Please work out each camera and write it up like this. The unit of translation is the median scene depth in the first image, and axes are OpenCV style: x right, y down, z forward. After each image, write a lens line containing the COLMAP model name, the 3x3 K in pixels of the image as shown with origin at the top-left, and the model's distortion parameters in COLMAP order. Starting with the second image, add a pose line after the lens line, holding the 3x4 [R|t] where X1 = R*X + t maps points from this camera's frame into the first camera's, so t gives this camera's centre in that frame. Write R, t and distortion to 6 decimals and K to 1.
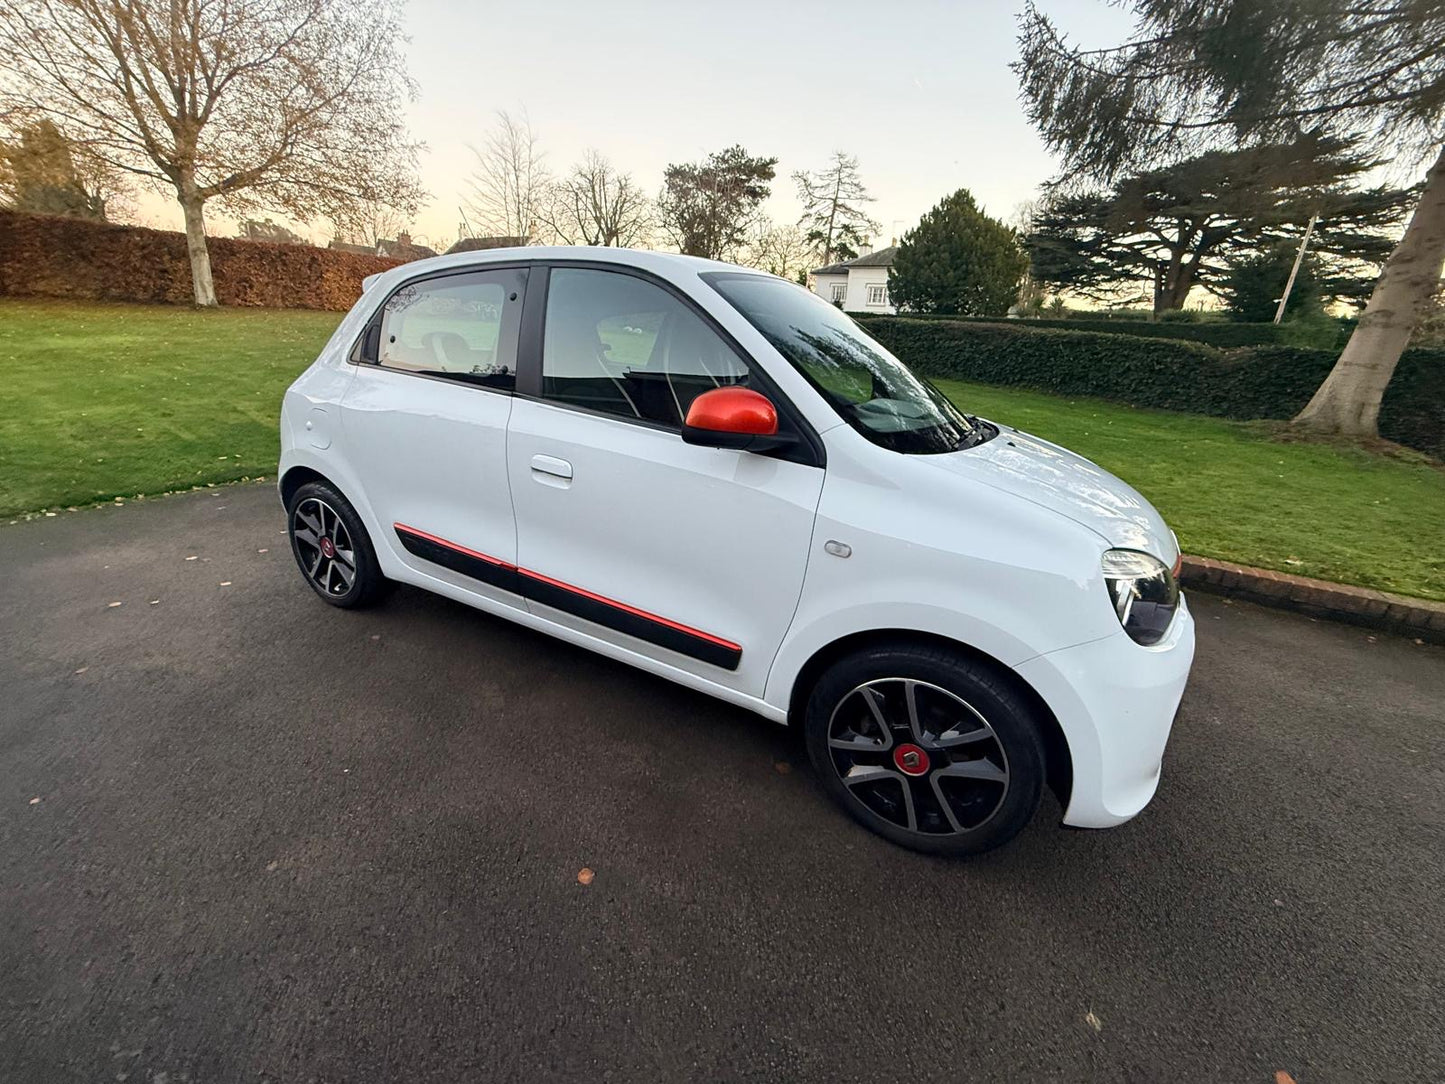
lens RADIAL K [[573.9, 0, 720.5], [0, 573.9, 538.8], [0, 0, 1]] dist [-0.000185, -0.000280]
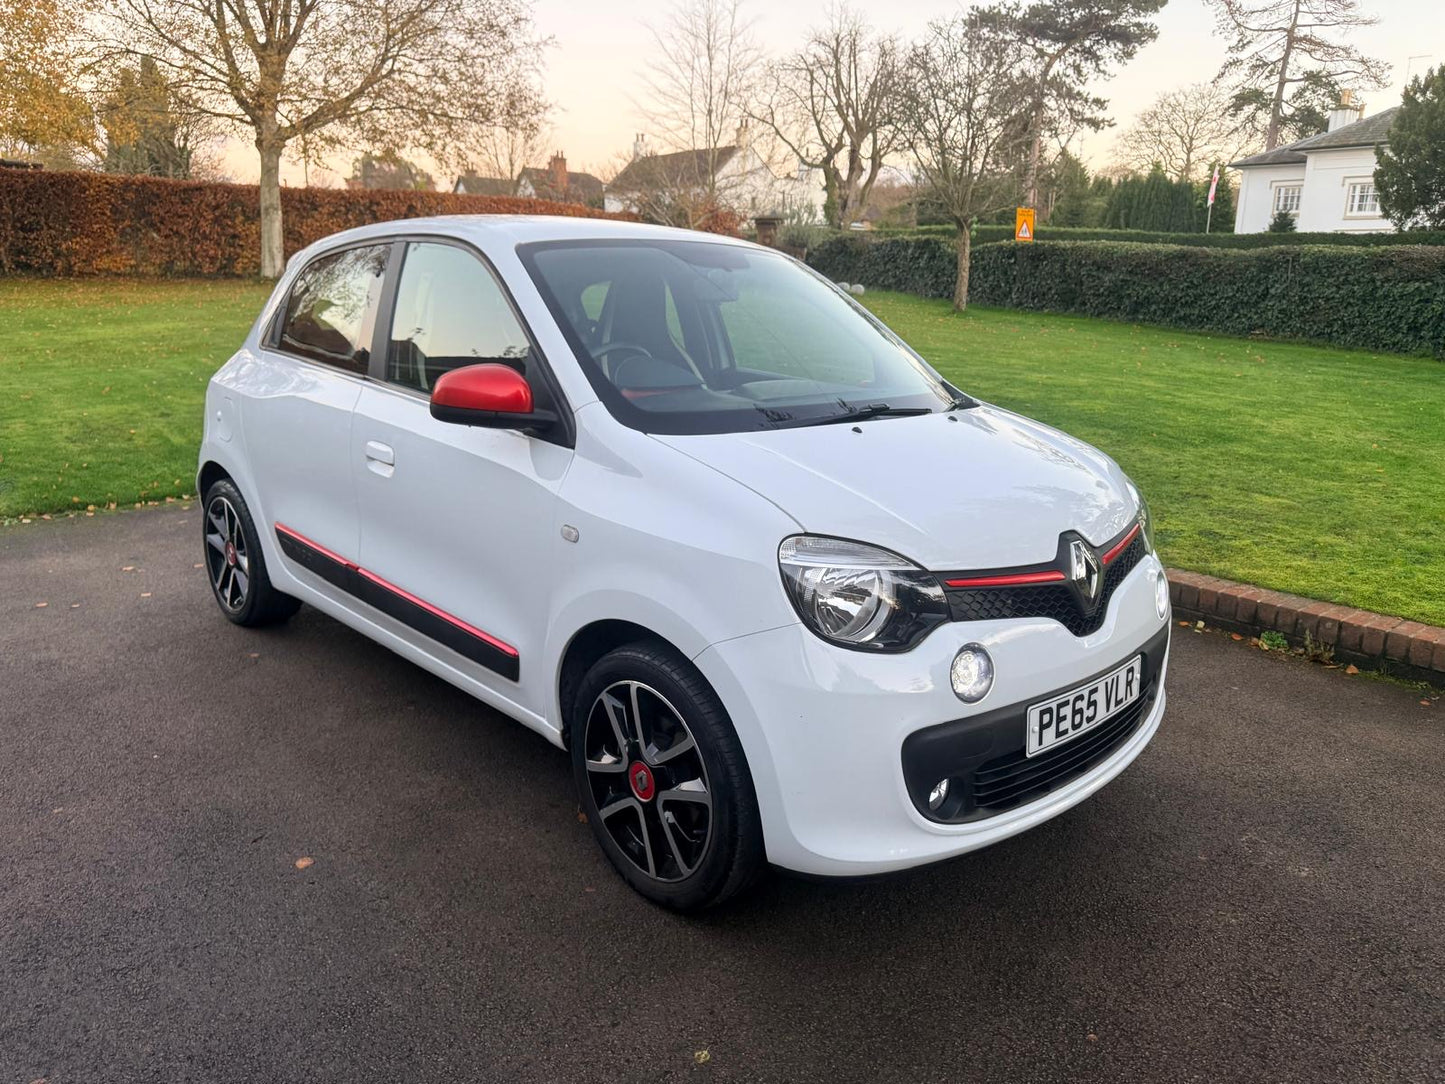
lens RADIAL K [[1024.3, 0, 730.3], [0, 1024.3, 541.4], [0, 0, 1]] dist [0.011753, -0.012748]
pose [[0.950750, 0.035305, -0.307942, 0.095862], [-0.066691, 0.993523, -0.091997, 0.016381], [0.302700, 0.108004, 0.946947, -0.047361]]
